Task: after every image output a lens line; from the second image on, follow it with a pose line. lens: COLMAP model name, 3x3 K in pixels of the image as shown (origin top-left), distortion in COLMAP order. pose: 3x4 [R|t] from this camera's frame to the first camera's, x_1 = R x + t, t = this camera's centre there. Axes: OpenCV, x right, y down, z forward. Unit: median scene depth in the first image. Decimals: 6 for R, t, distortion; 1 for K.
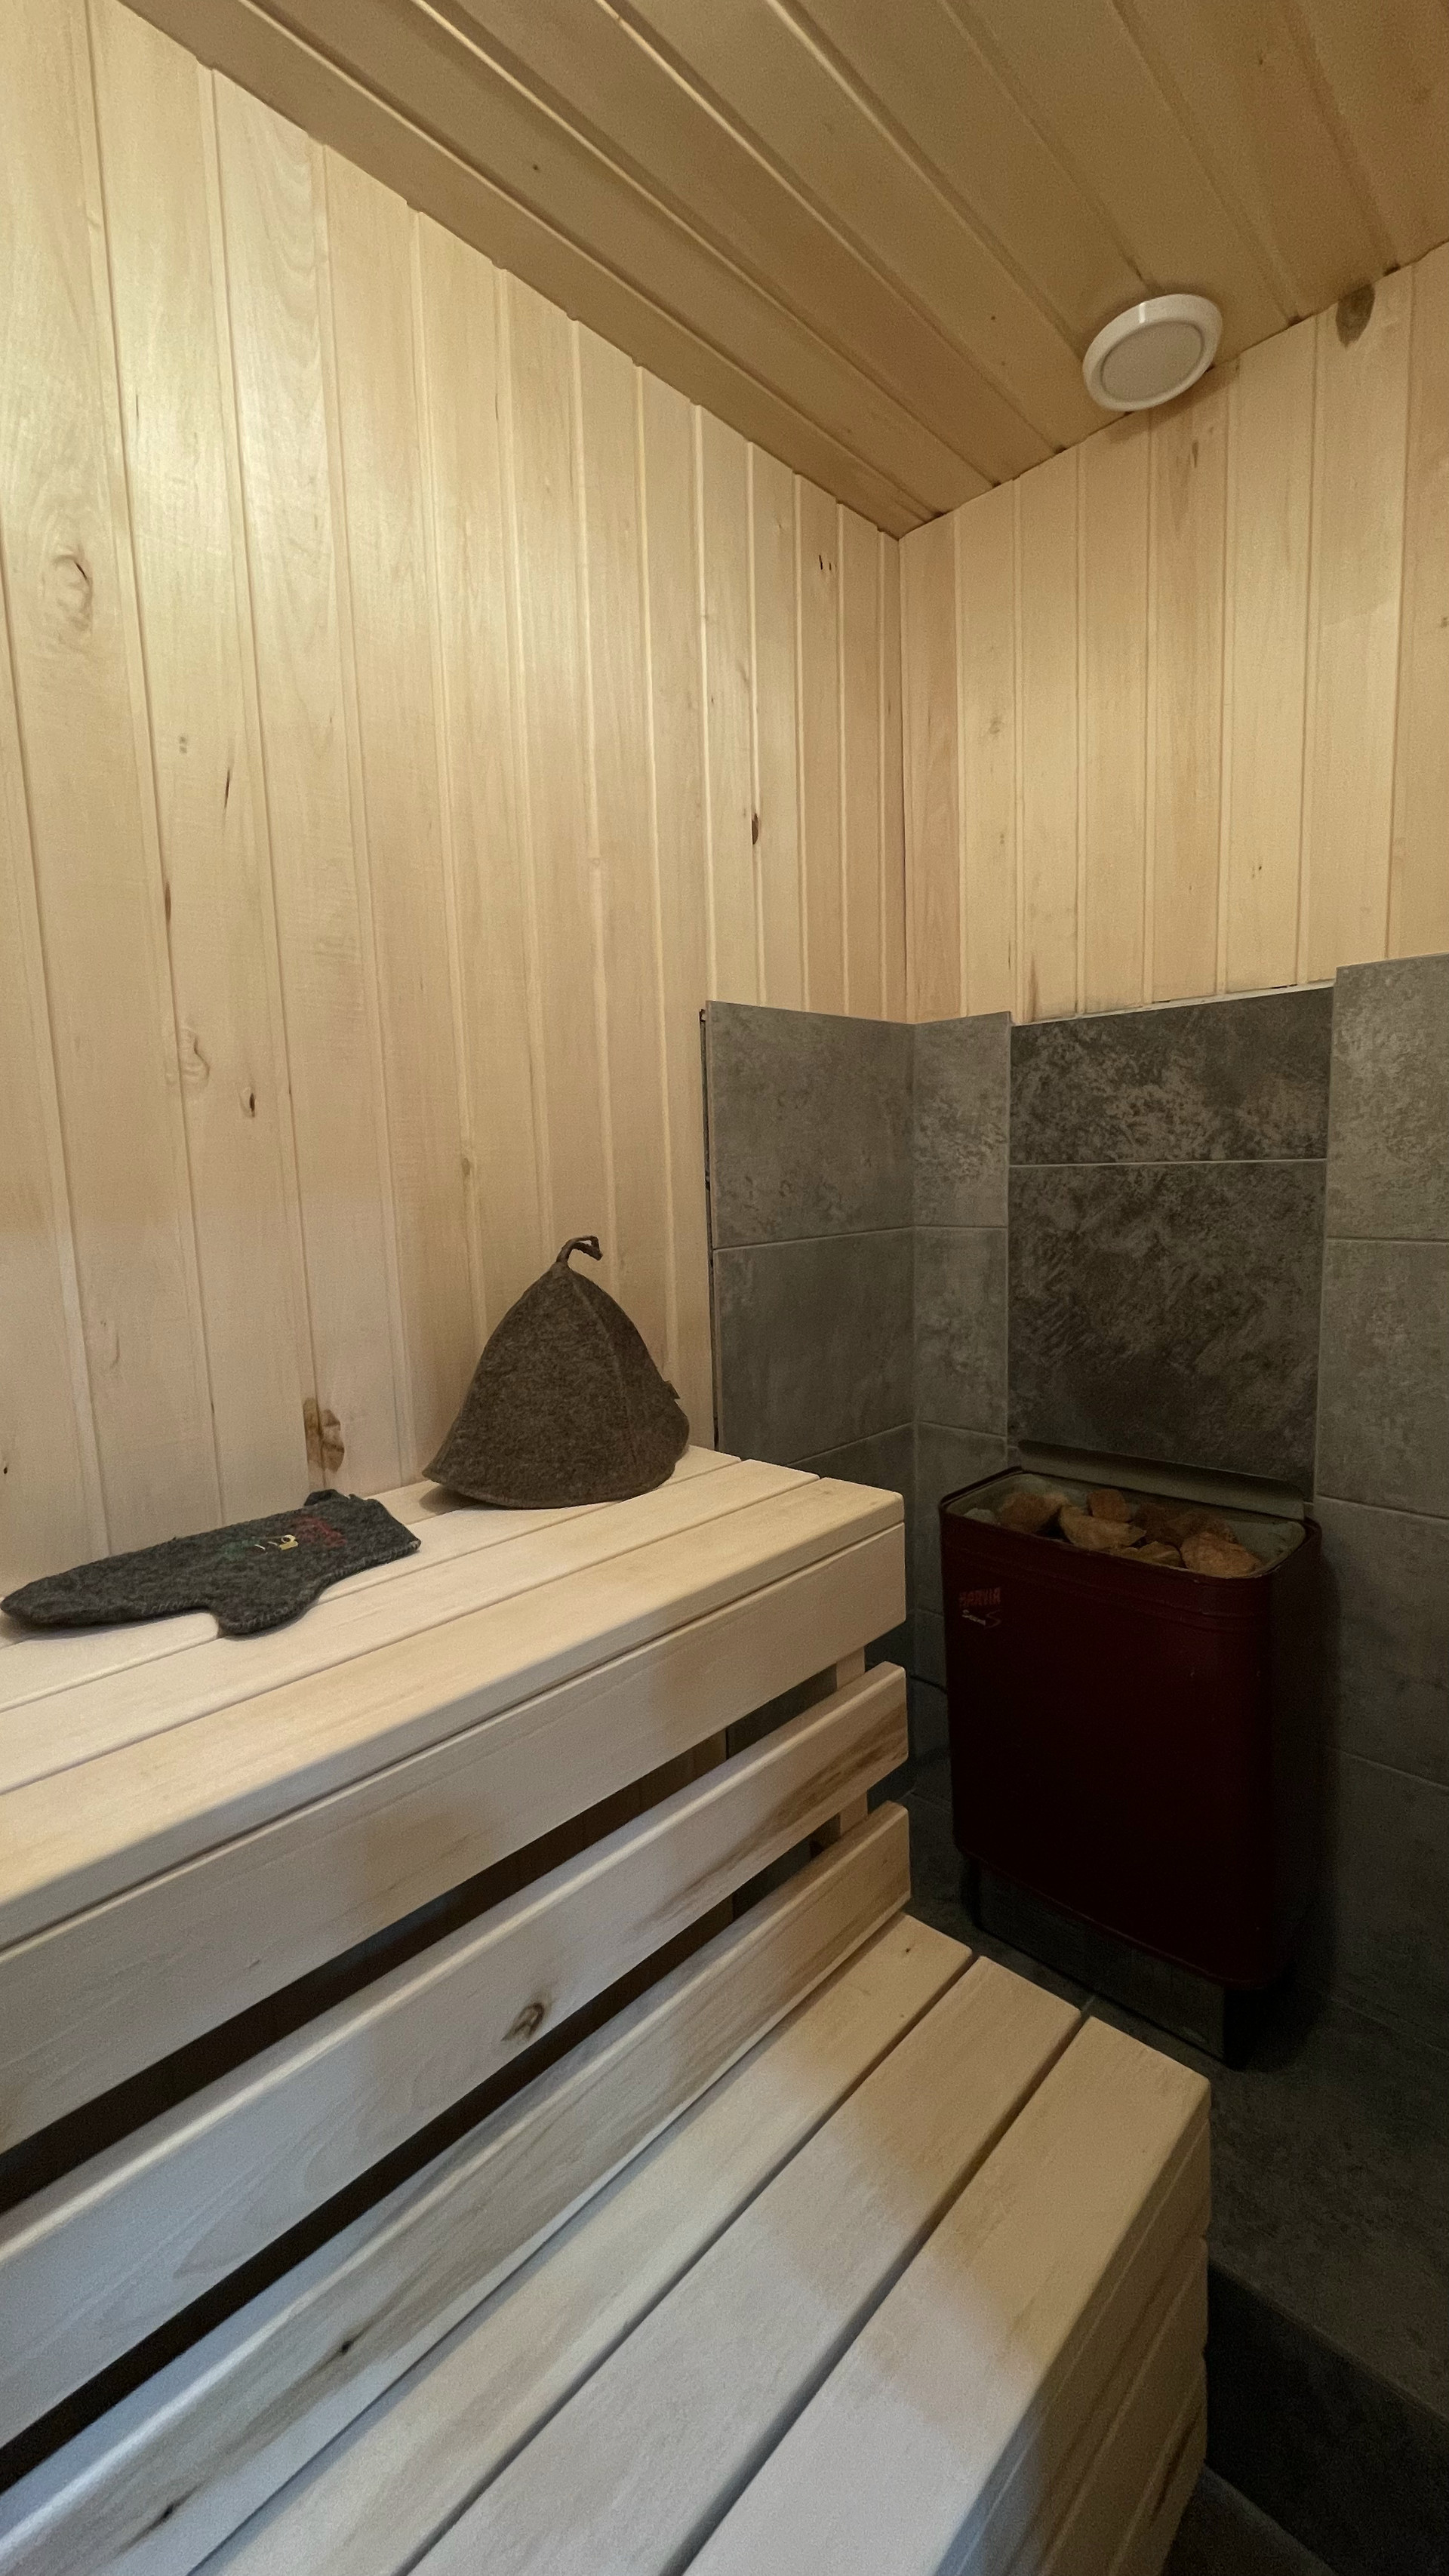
lens RADIAL K [[1040.3, 0, 717.5], [0, 1040.3, 1288.7], [0, 0, 1]] dist [-0.001885, 0.000204]
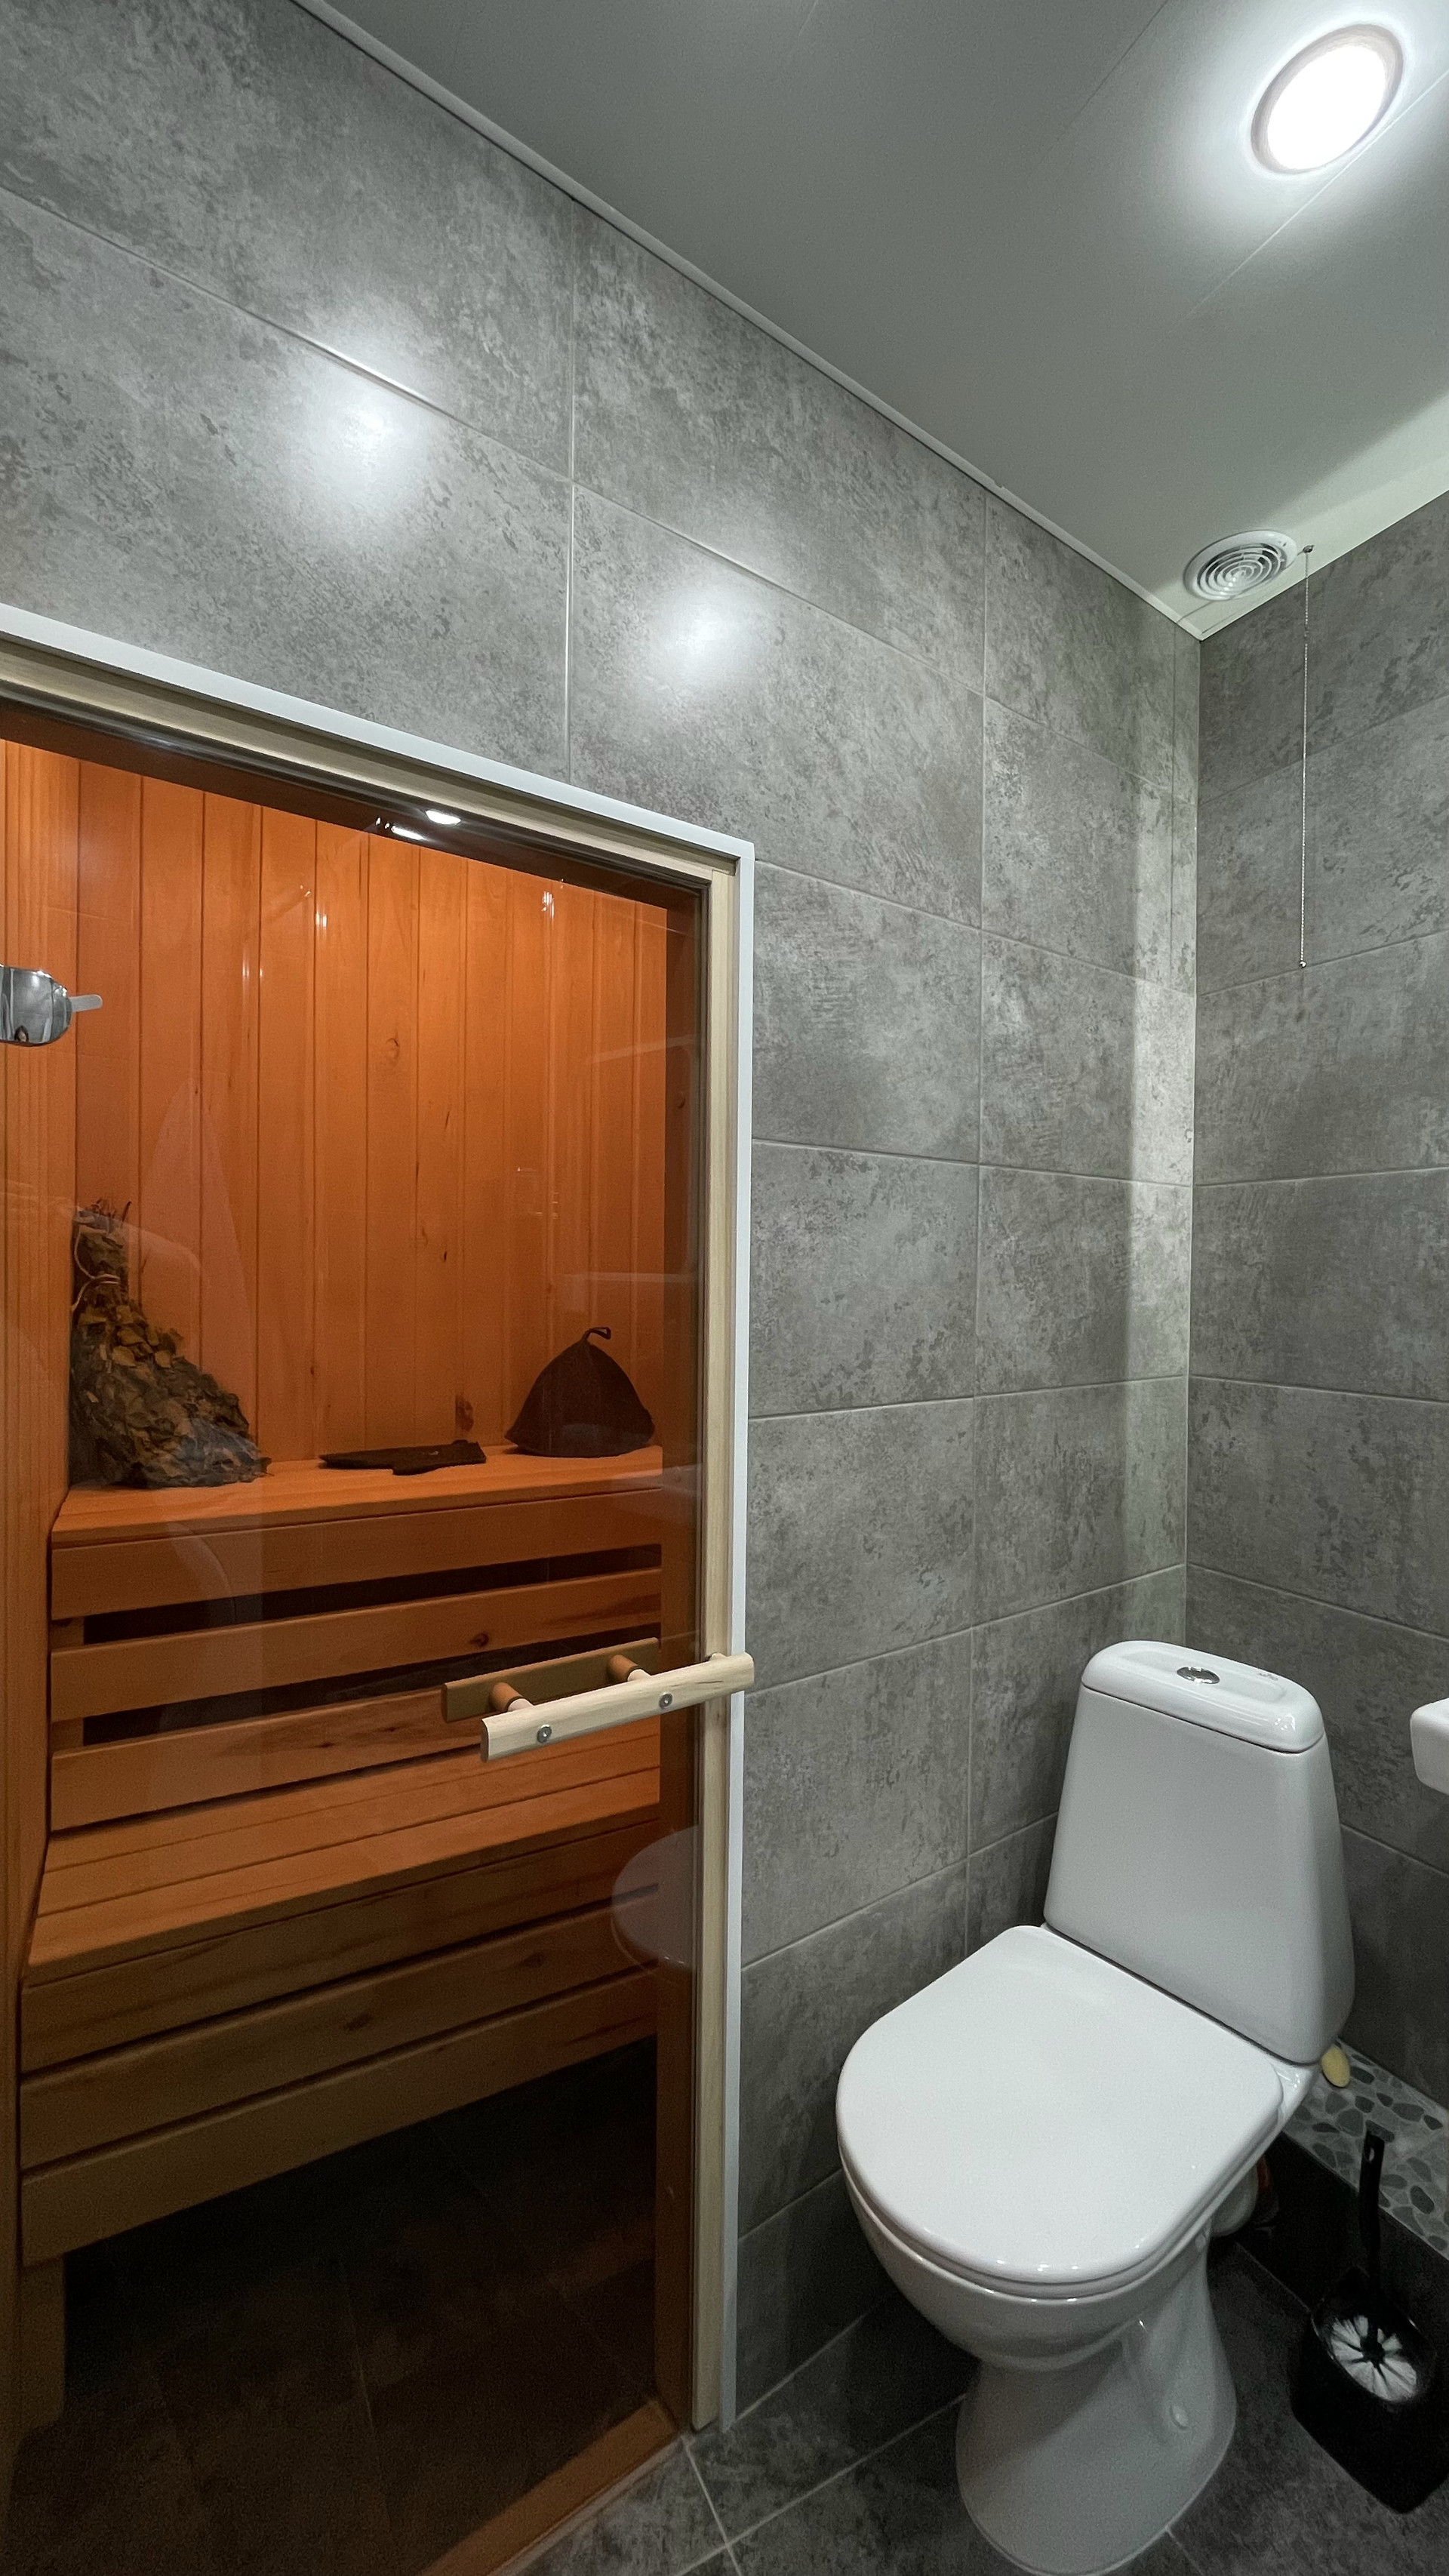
lens RADIAL K [[1040.3, 0, 717.5], [0, 1040.3, 1288.7], [0, 0, 1]] dist [-0.001885, 0.000204]
pose [[0.952543, 0.044990, -0.301061, 0.742423], [-0.078602, 0.991830, -0.100475, 0.064088], [0.294081, 0.119371, 0.948297, -0.881171]]
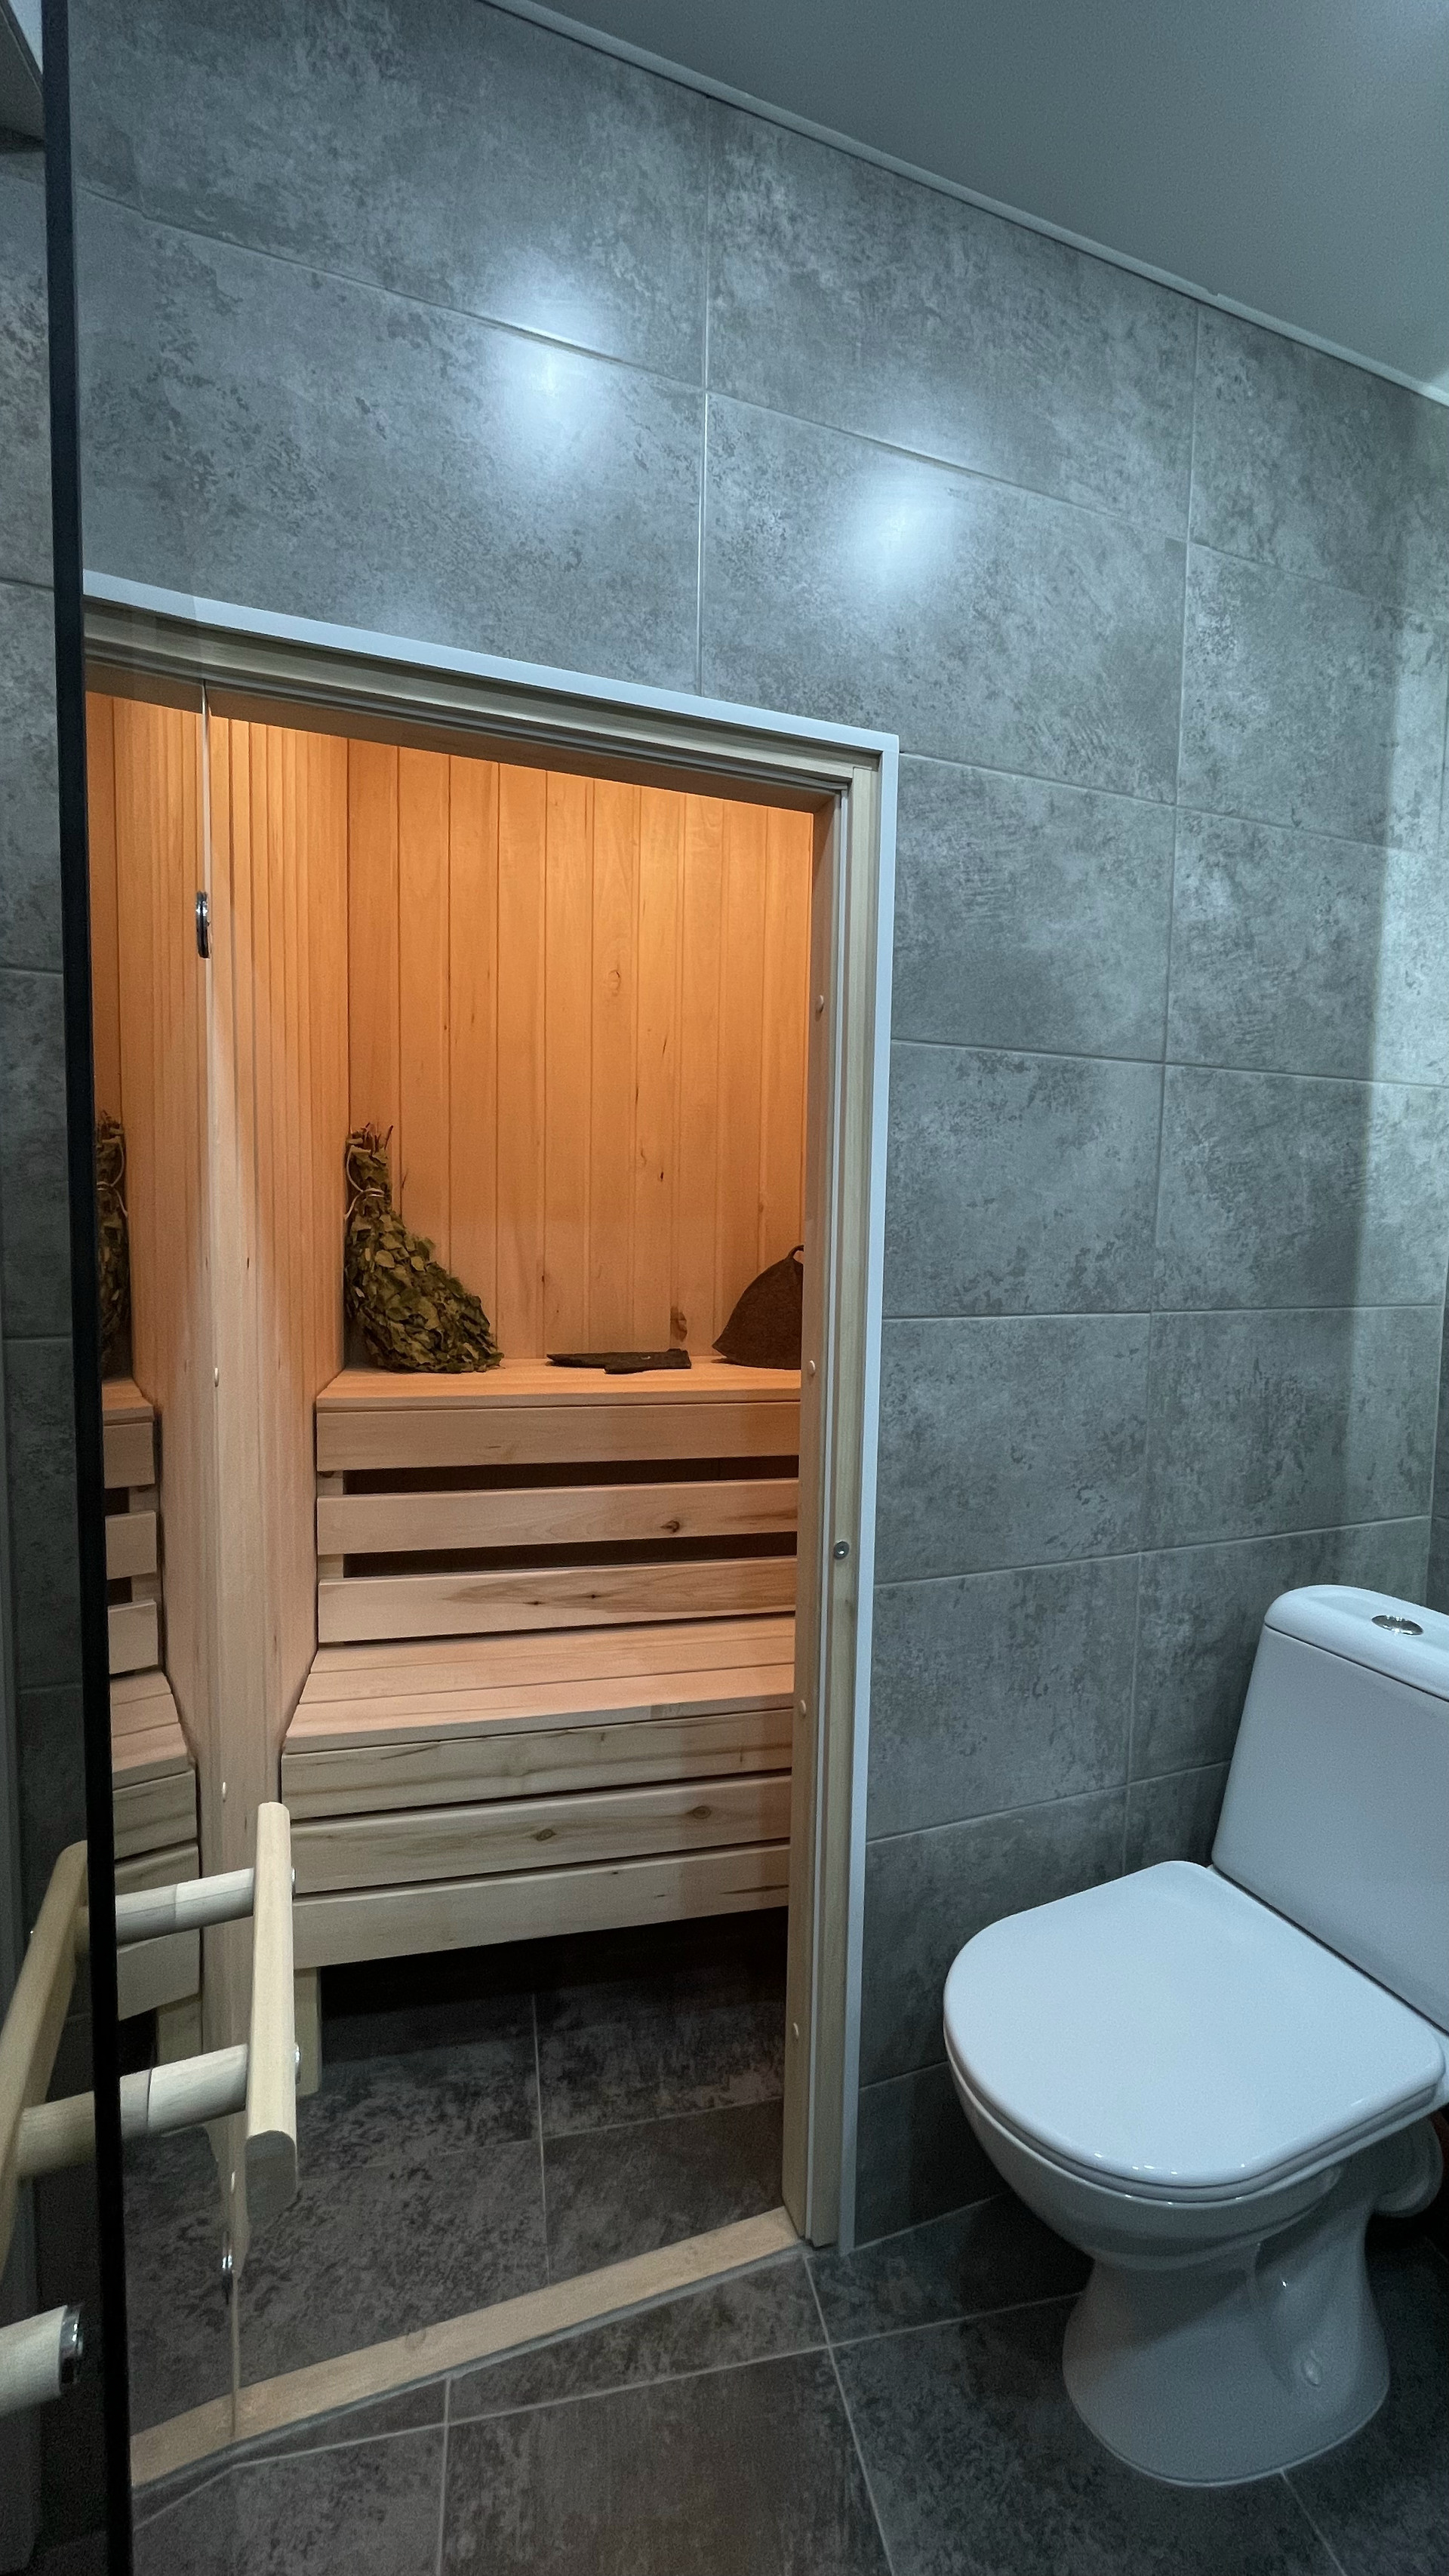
lens RADIAL K [[1036.6, 0, 718.5], [0, 1036.6, 1288.4], [0, 0, 1]] dist [-0.001294, -0.000407]
pose [[0.831691, 0.085903, -0.548553, 0.929890], [-0.115166, 0.993163, -0.019081, 0.101030], [0.543164, 0.079045, 0.835898, -0.837219]]
